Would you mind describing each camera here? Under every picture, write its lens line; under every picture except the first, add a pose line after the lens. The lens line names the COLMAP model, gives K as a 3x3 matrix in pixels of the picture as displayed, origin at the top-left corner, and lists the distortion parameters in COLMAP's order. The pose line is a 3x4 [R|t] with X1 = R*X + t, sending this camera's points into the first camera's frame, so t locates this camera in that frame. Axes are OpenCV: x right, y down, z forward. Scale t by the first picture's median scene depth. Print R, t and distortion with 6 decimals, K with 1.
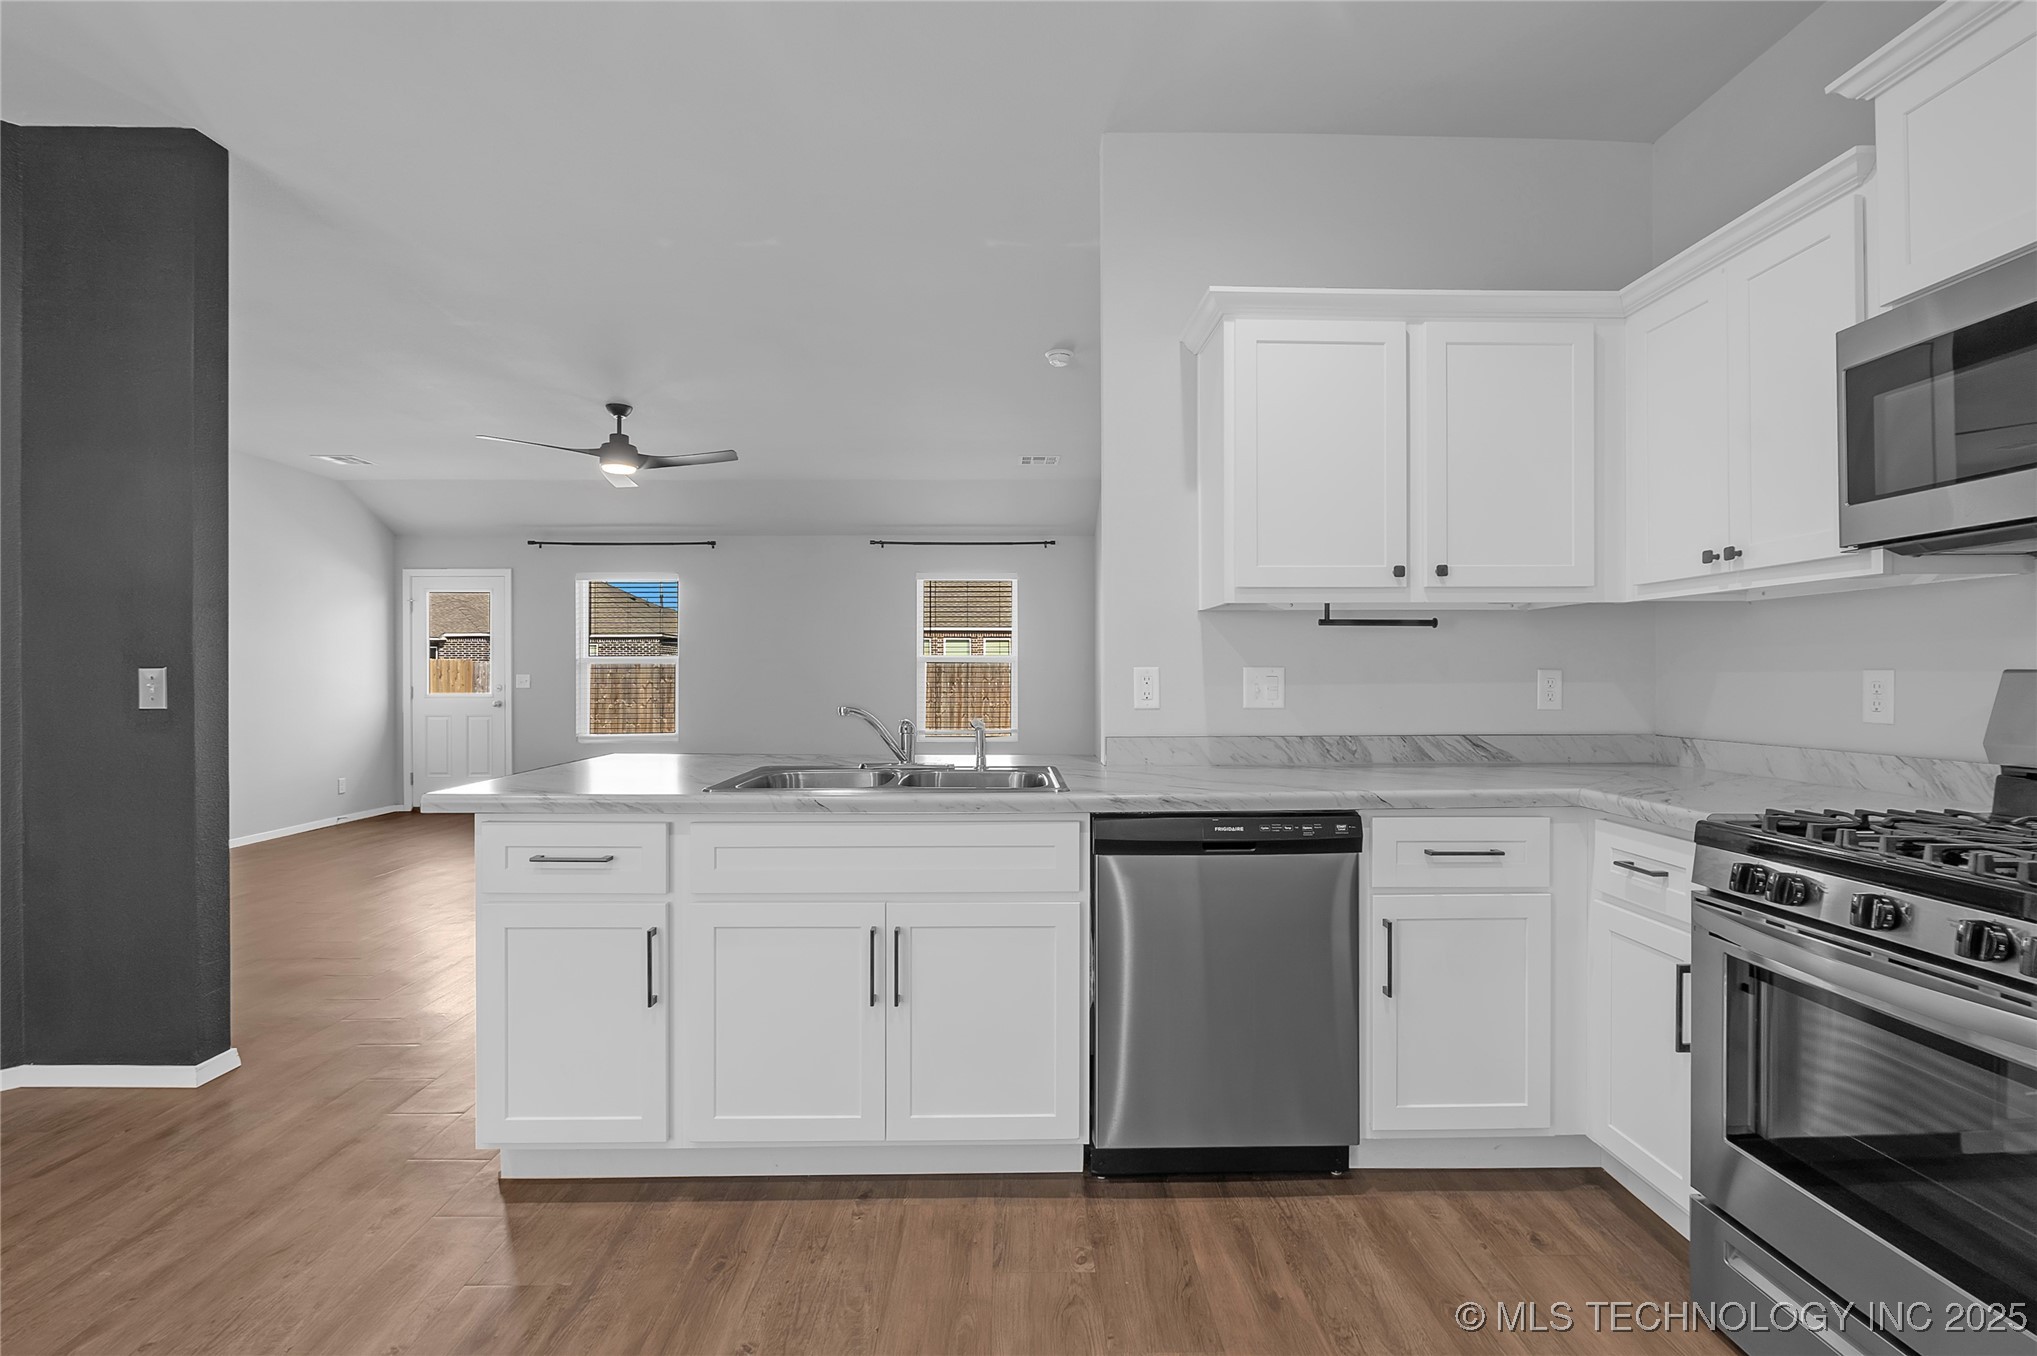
lens RADIAL K [[944.9, 0, 1023.0], [0, 944.9, 676.0], [0, 0, 1]] dist [-0.012383, 0.000059]
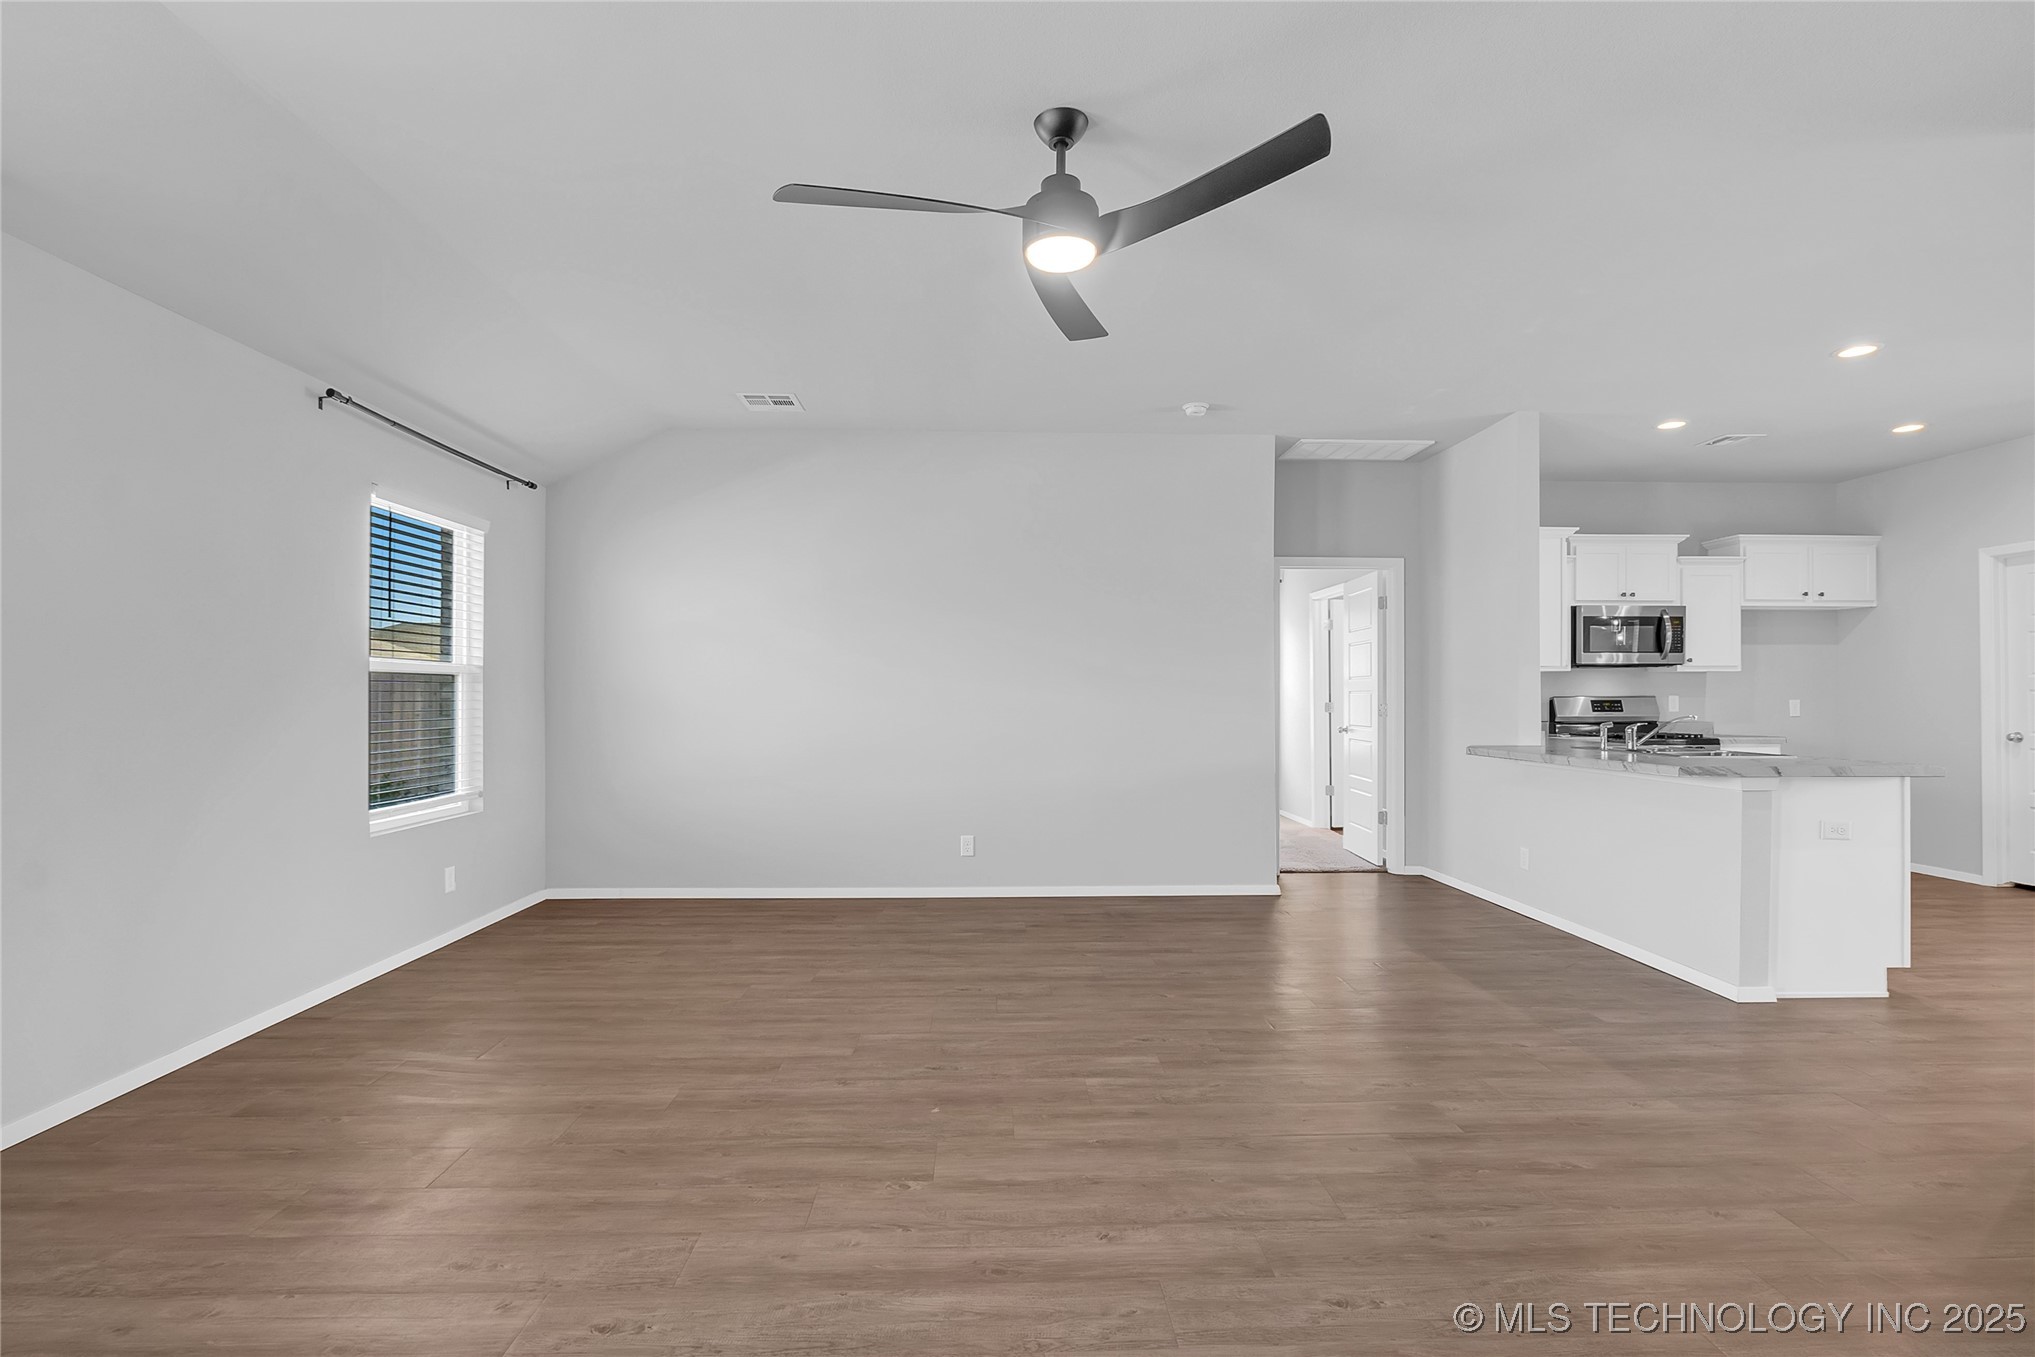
lens RADIAL K [[939.5, 0, 1023.8], [0, 939.5, 686.3], [0, 0, 1]] dist [-0.010310, 0.000193]
pose [[-0.008392, 0.013541, 0.999873, -1.785828], [-0.000171, 0.999908, -0.013543, 0.000575], [-0.999965, -0.000285, -0.008389, 2.064766]]
